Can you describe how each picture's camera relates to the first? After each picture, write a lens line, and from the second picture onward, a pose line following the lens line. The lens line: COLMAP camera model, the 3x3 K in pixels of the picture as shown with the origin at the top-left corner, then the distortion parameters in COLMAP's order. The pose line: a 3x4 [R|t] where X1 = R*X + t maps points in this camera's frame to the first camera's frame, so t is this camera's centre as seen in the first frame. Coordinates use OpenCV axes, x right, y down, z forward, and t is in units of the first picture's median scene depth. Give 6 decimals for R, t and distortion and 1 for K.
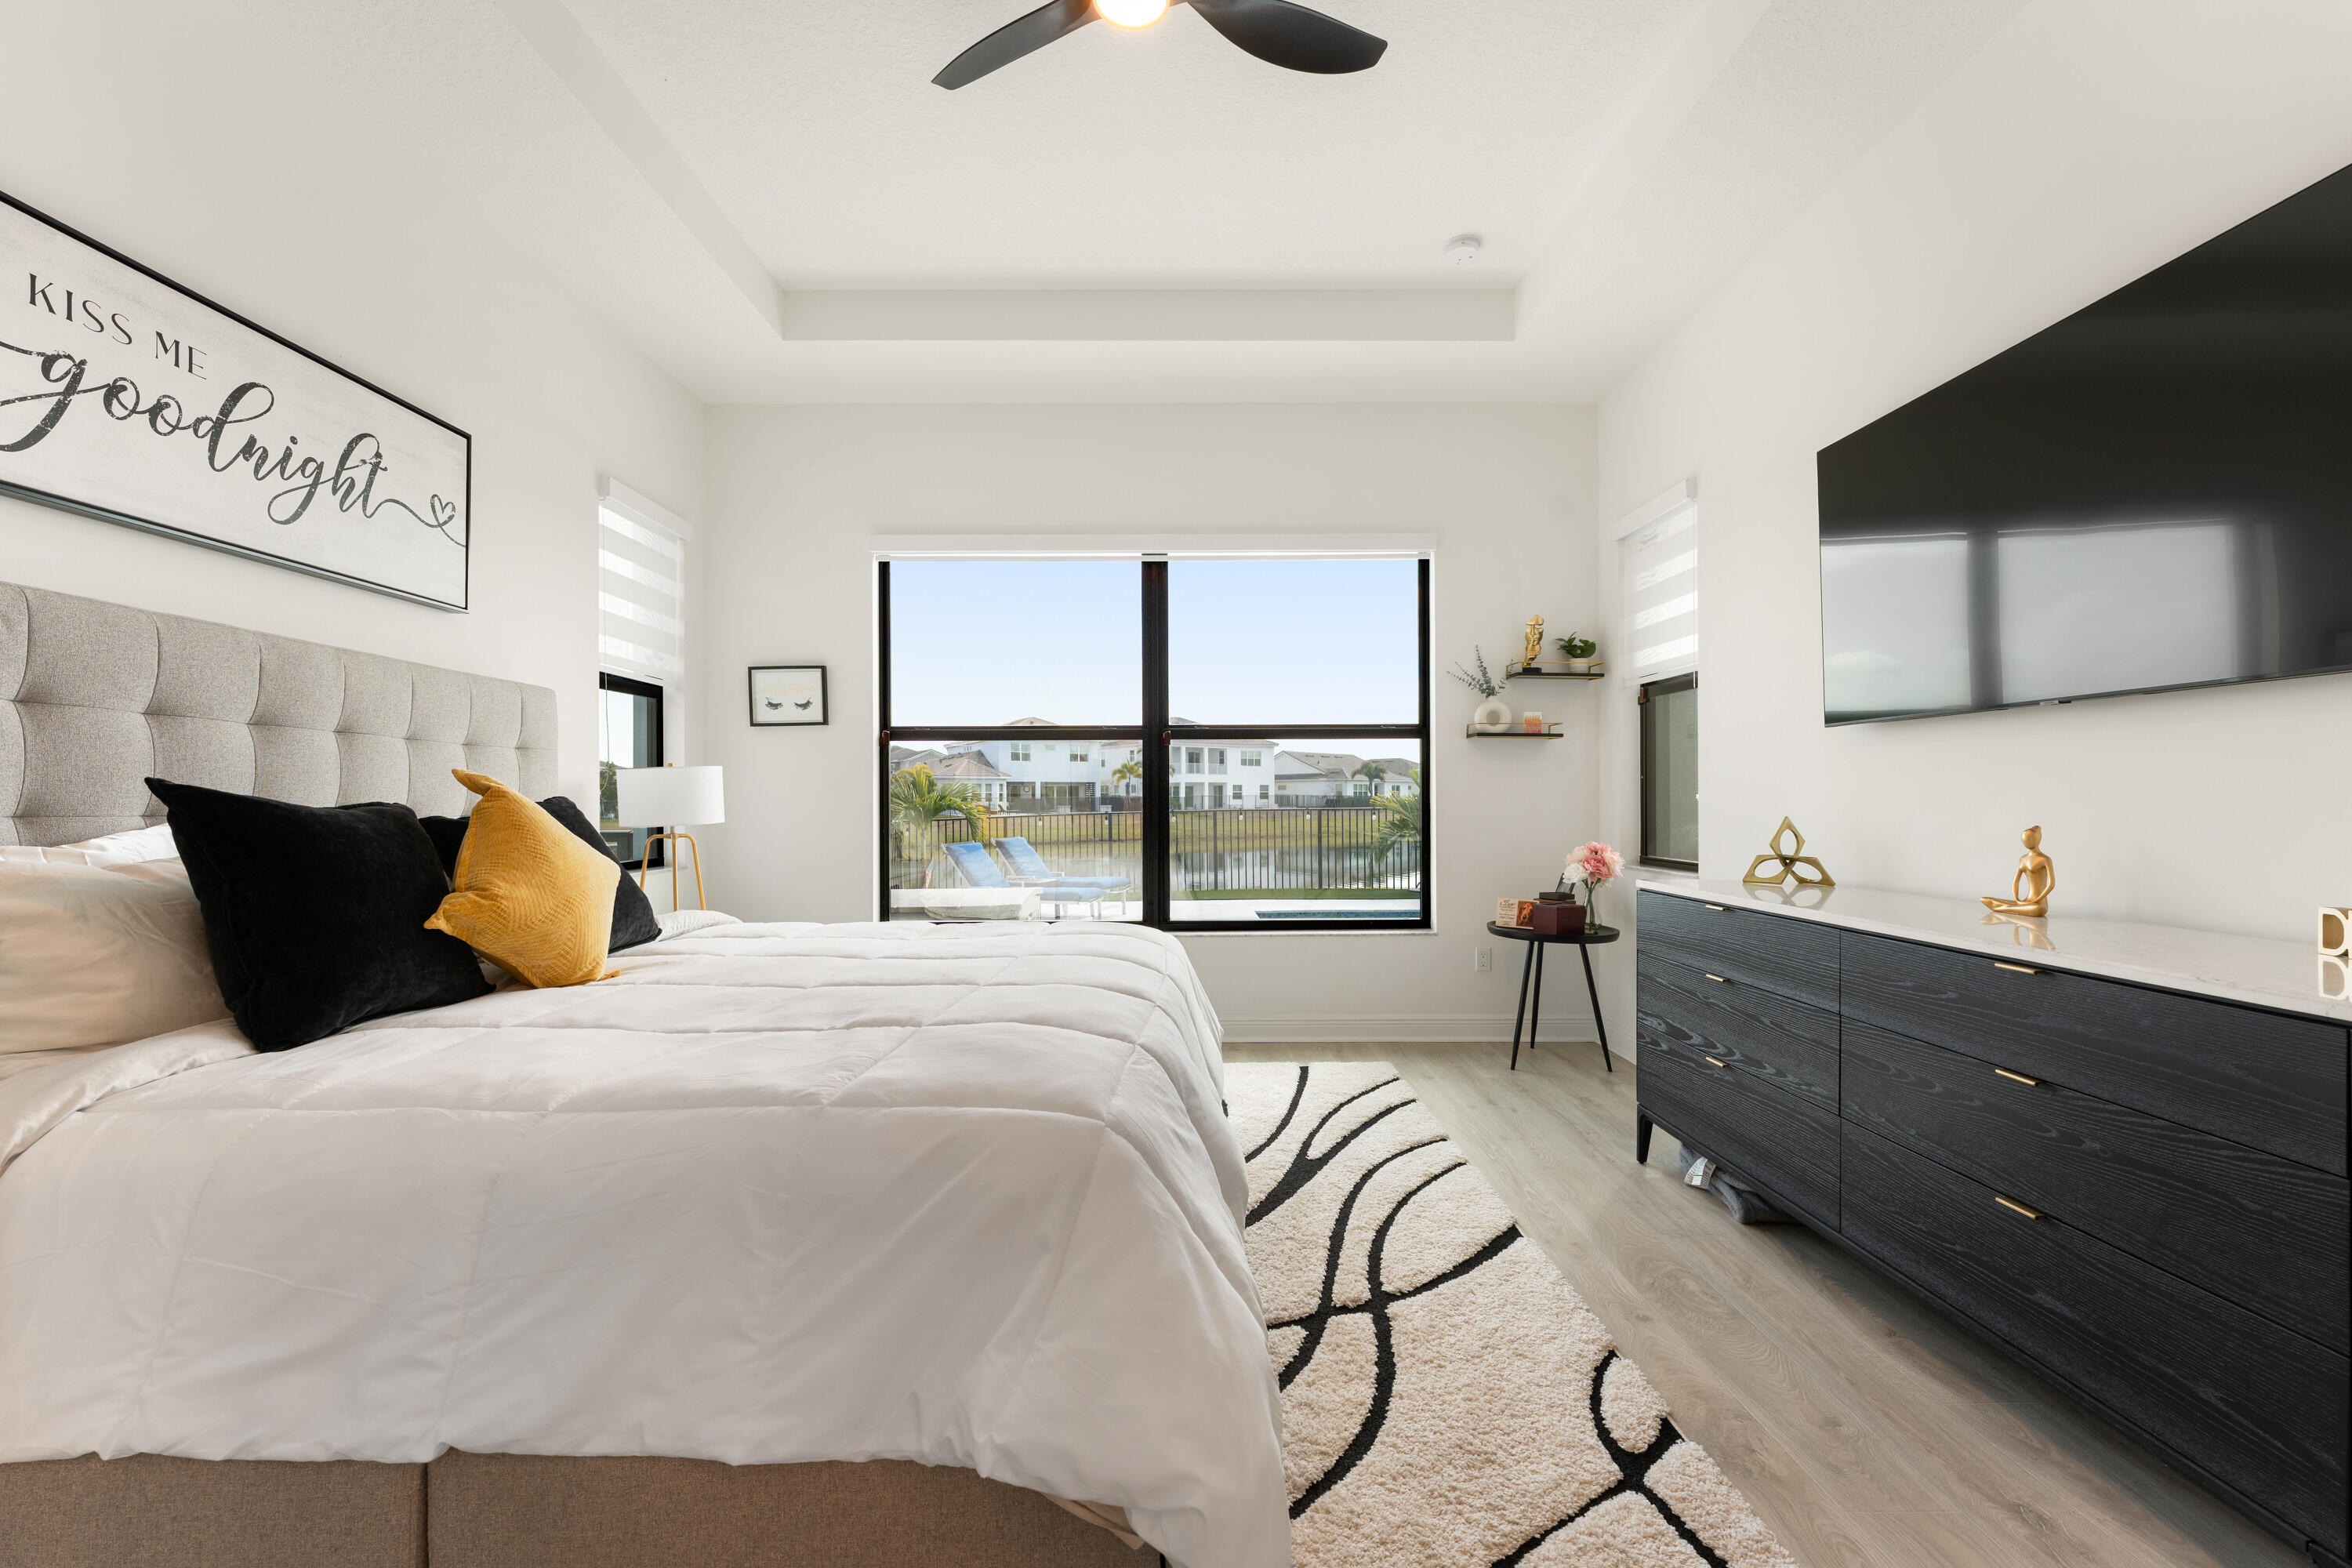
lens RADIAL K [[937.3, 0, 1192.4], [0, 937.3, 794.5], [0, 0, 1]] dist [-0.000731, -0.000920]
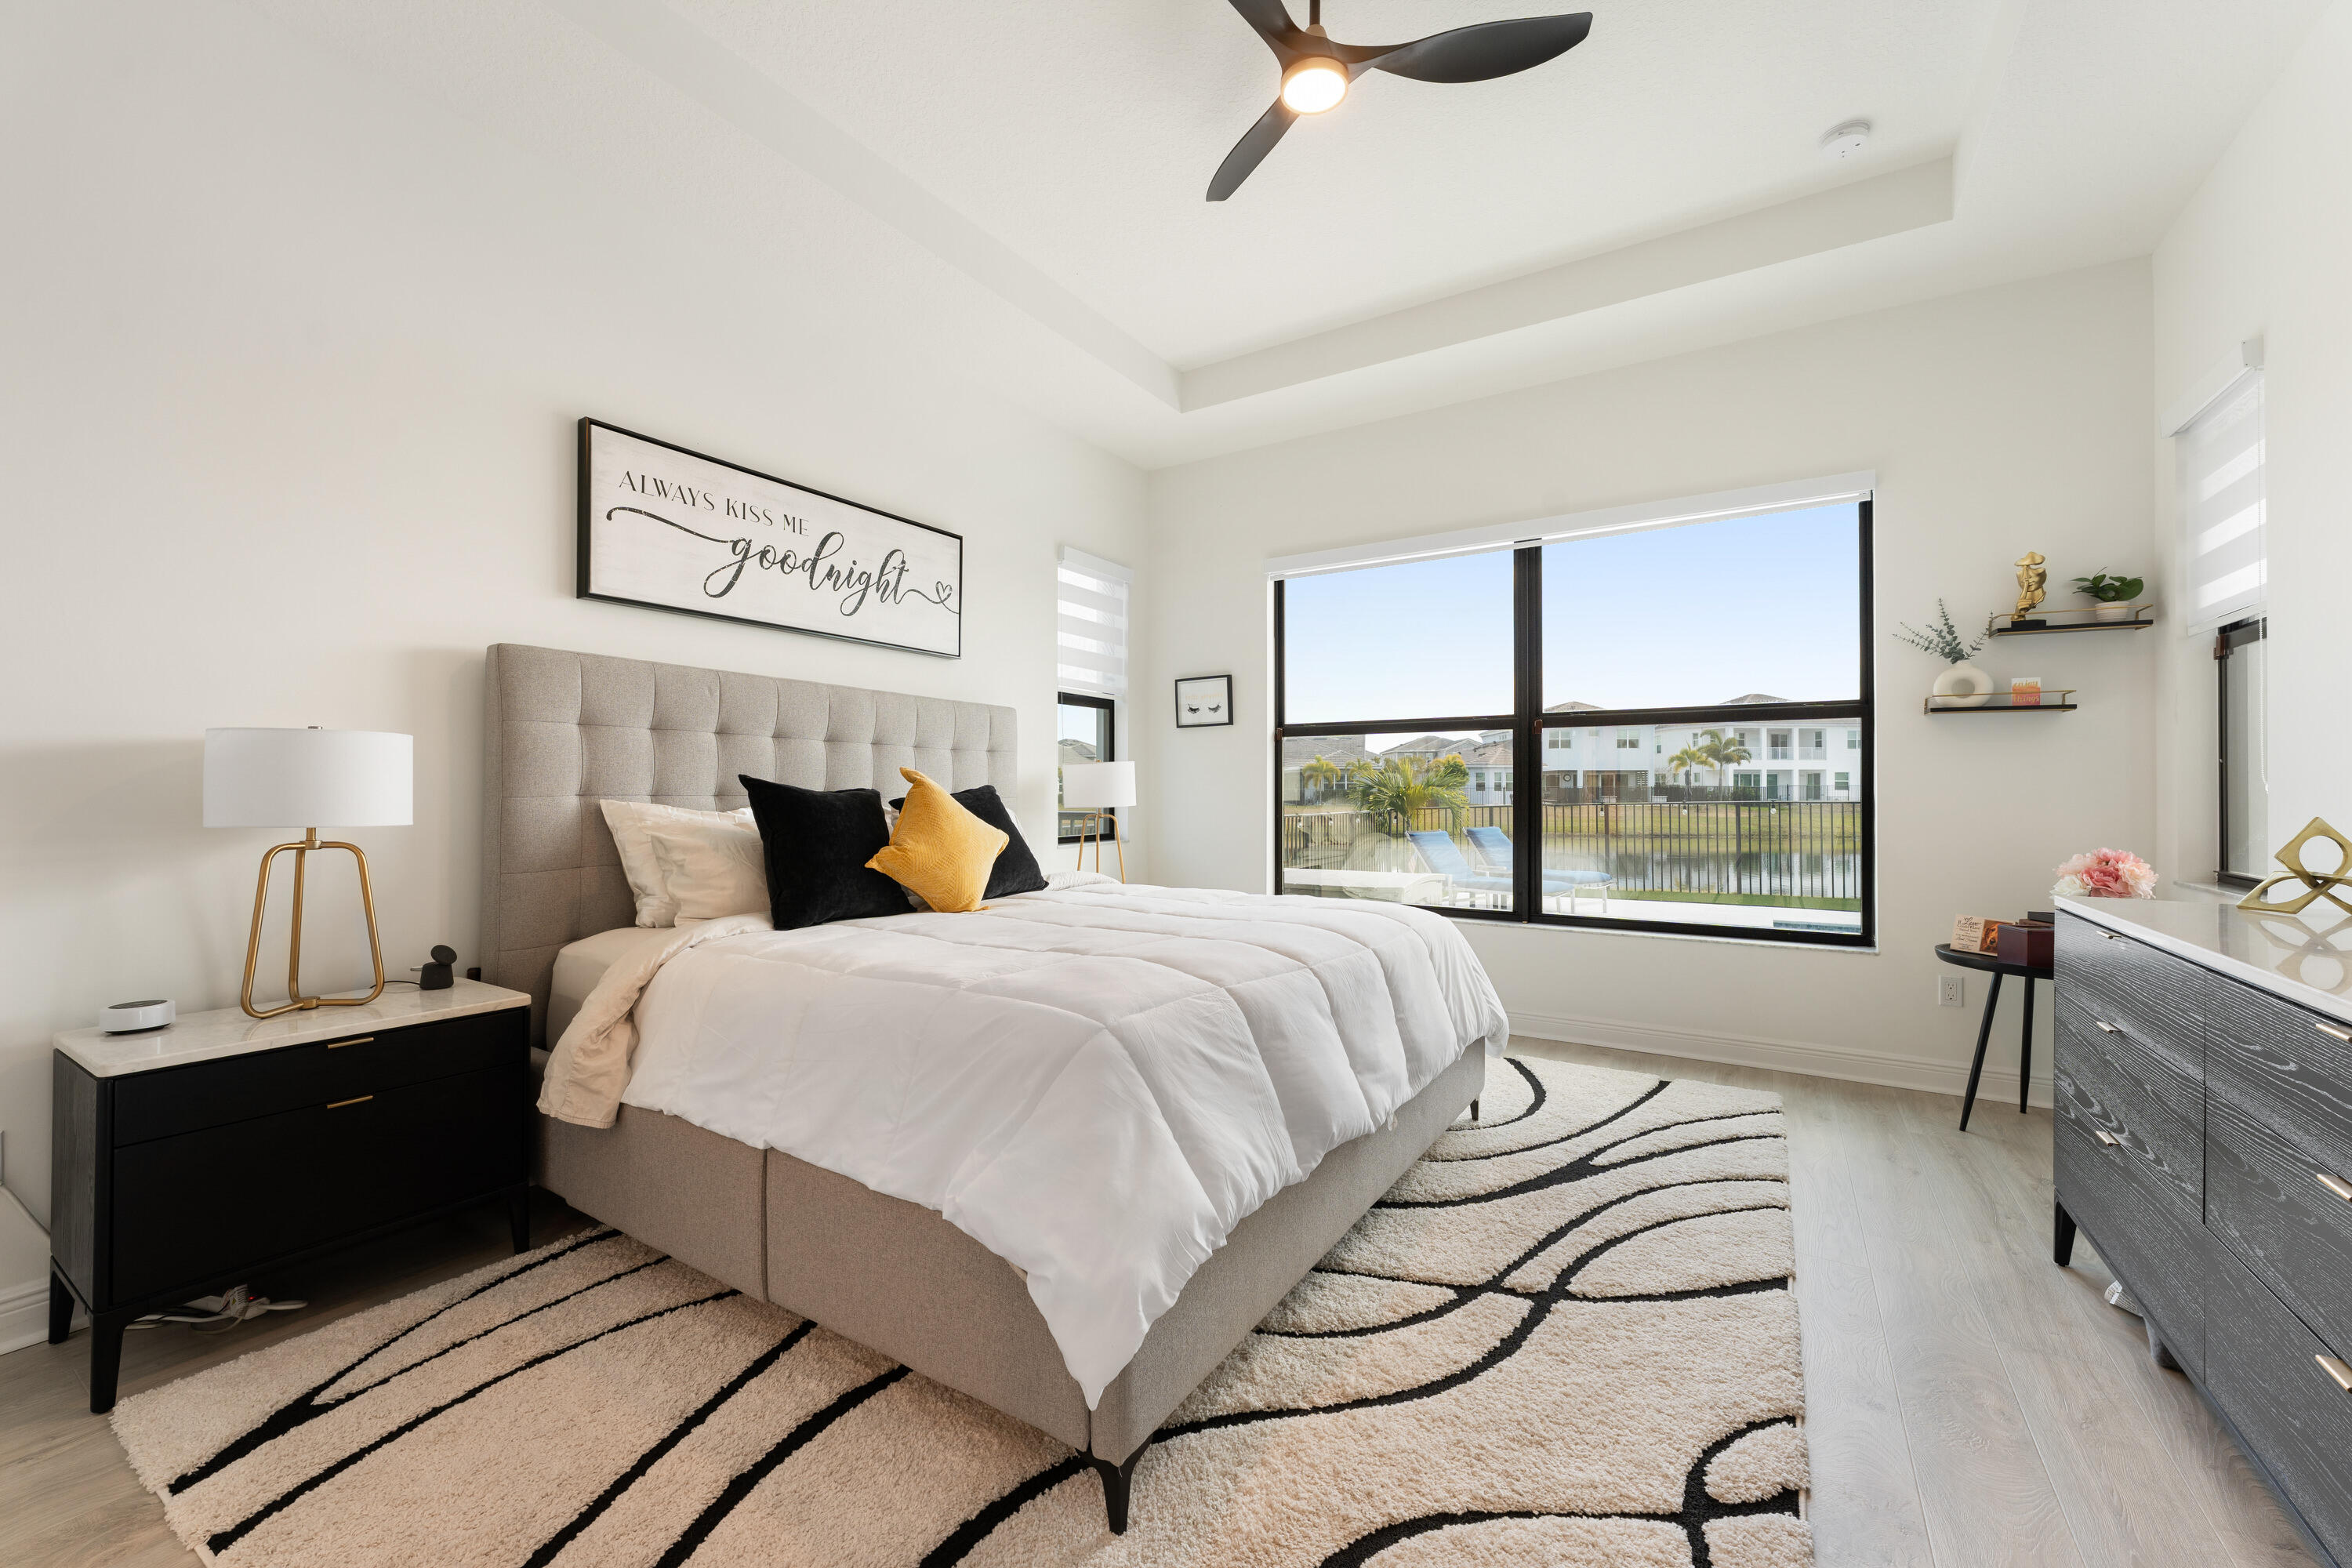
lens RADIAL K [[937.3, 0, 1189.2], [0, 937.3, 779.3], [0, 0, 1]] dist [-0.000731, -0.000920]
pose [[0.842402, -0.001671, -0.538847, 0.292794], [-0.000888, 0.999990, -0.004490, -0.000498], [0.538849, 0.004261, 0.842392, -0.031753]]
